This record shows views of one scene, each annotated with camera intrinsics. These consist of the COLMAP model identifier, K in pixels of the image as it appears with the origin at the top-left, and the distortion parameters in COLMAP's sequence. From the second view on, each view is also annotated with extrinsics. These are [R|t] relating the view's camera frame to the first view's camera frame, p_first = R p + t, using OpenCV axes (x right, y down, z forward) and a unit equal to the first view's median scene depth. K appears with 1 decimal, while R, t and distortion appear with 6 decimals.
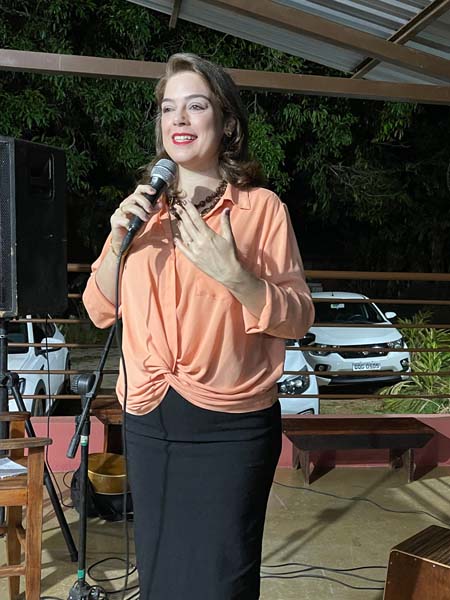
lens RADIAL K [[694.8, 0, 227.2], [0, 694.8, 313.4], [0, 0, 1]] dist [0.101409, -0.186821]
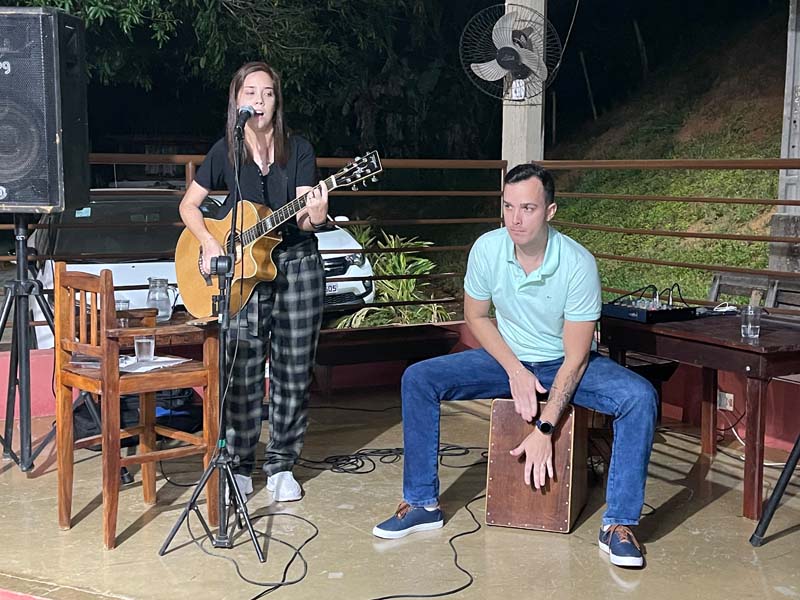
lens RADIAL K [[1090.4, 0, 400.0], [0, 1090.4, 300.0], [0, 0, 1]] dist [0.227981, -0.503322]
pose [[0.946075, -0.055728, 0.319118, -0.122001], [0.034939, 0.996899, 0.070509, 0.010988], [-0.322058, -0.055558, 0.945088, -0.168019]]
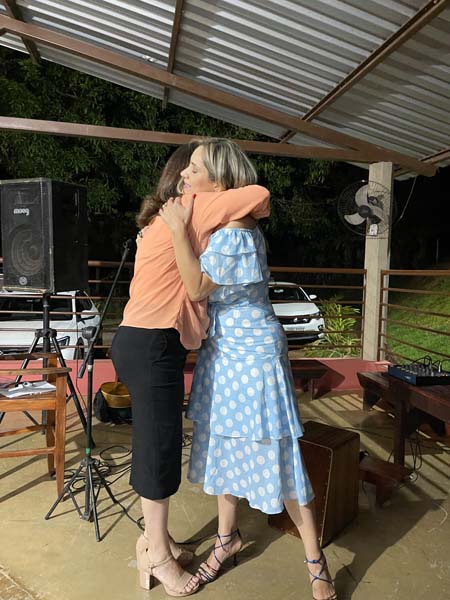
lens RADIAL K [[457.0, 0, 225.0], [0, 457.0, 300.0], [0, 0, 1]] dist [0.101214, -0.133657]
pose [[0.999649, 0.003042, 0.026334, 0.019545], [-0.003244, 0.999966, 0.007630, 0.004001], [-0.026310, -0.007712, 0.999624, -0.016626]]
